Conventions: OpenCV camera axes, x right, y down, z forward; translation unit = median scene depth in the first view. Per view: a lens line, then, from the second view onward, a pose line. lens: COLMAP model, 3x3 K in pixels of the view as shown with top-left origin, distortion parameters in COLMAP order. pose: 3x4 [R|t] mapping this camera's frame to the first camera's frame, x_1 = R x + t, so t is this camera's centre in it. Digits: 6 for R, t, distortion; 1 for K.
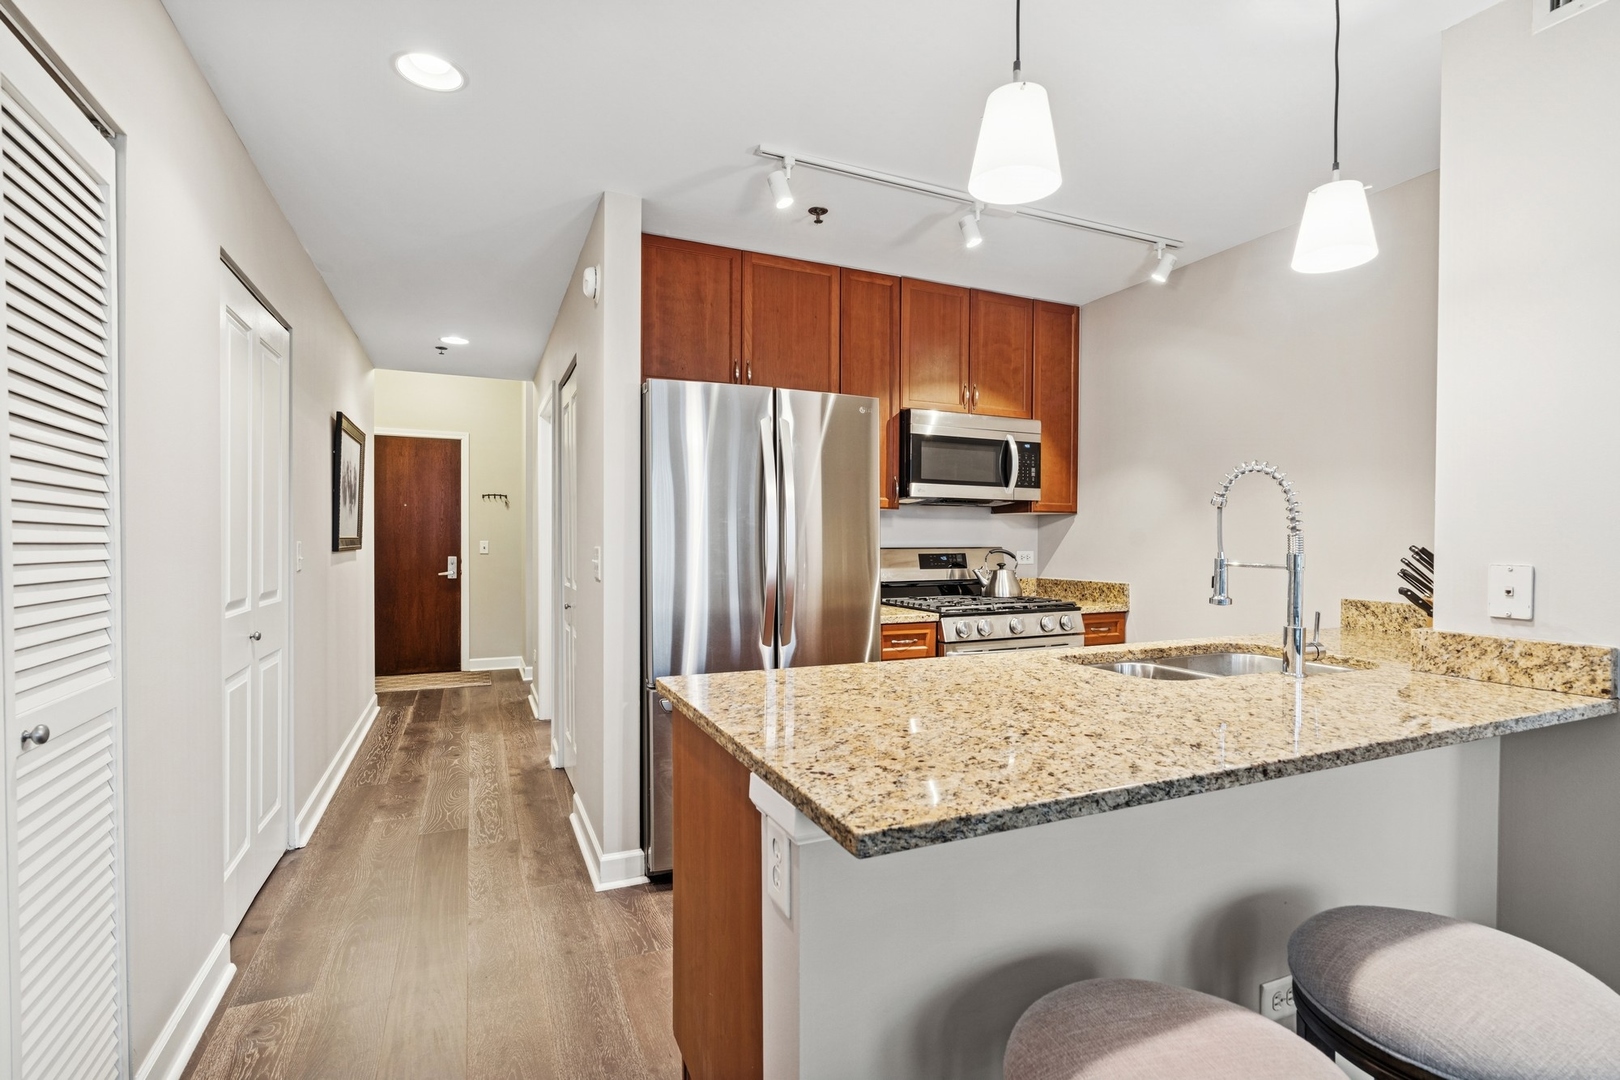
lens RADIAL K [[740.7, 0, 805.8], [0, 740.7, 538.4], [0, 0, 1]] dist [-0.010124, 0.000846]
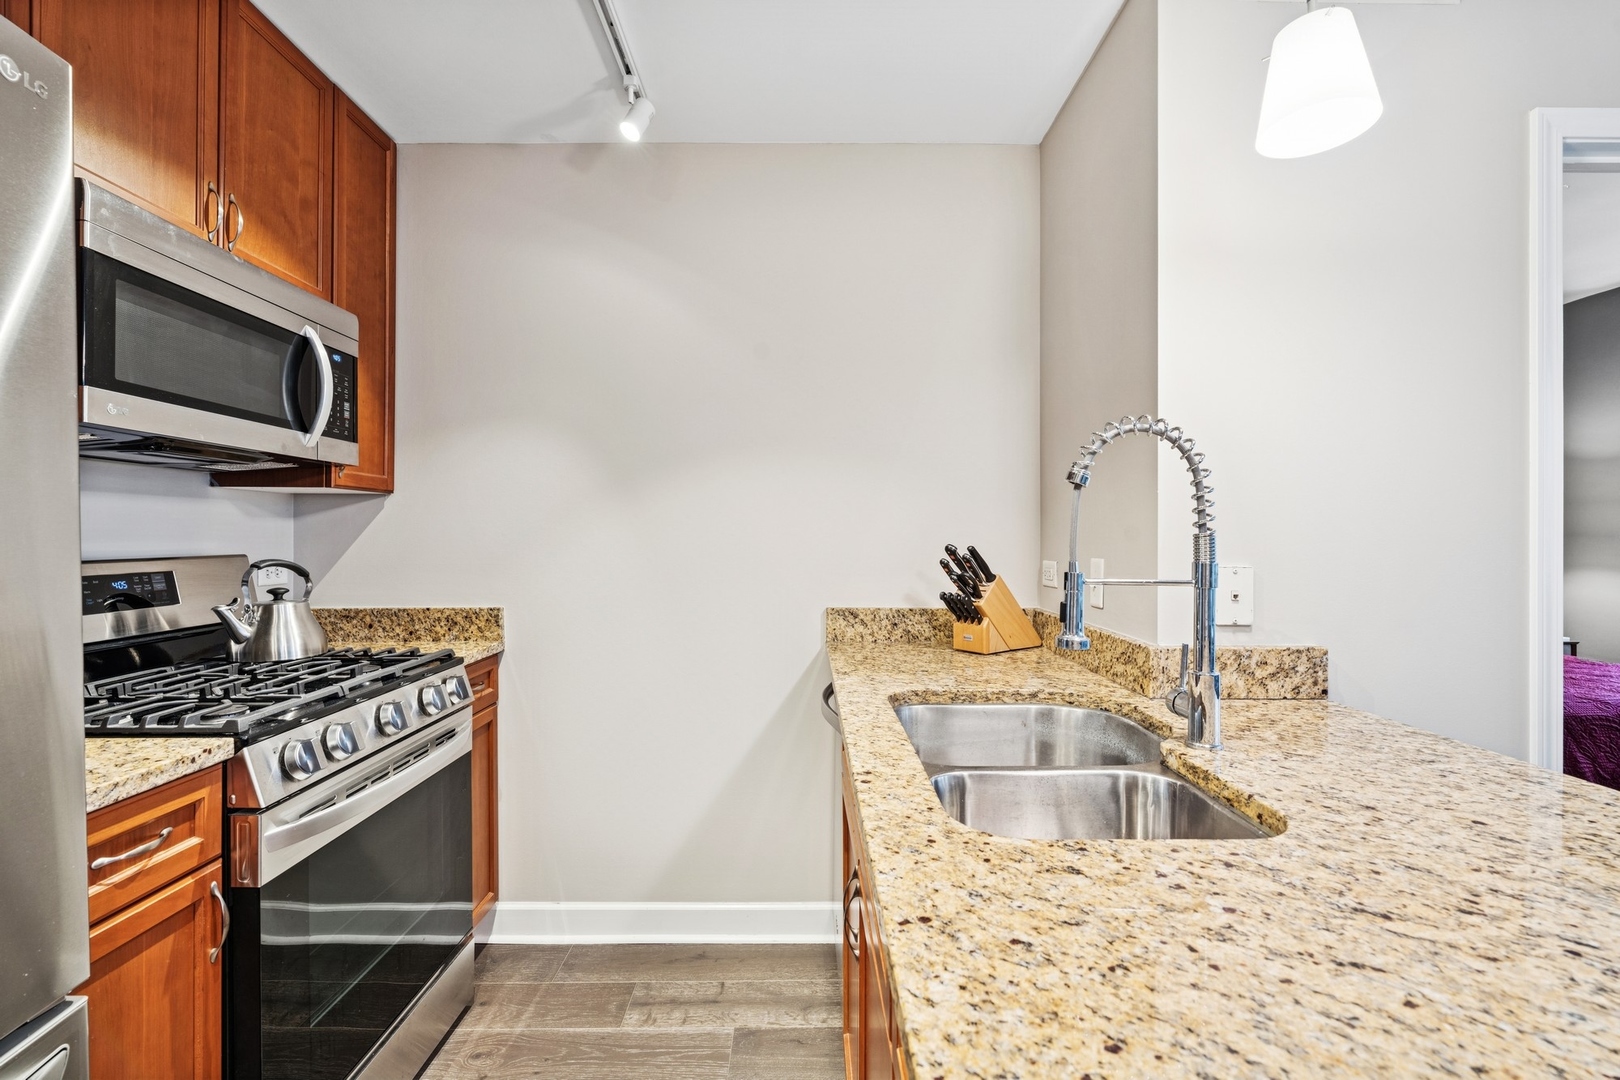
lens RADIAL K [[740.7, 0, 805.8], [0, 740.7, 538.4], [0, 0, 1]] dist [-0.010124, 0.000846]
pose [[0.404277, -0.007367, 0.914607, -0.046010], [0.001475, 0.999972, 0.007403, -0.003022], [-0.914635, -0.001644, 0.404276, 0.577727]]
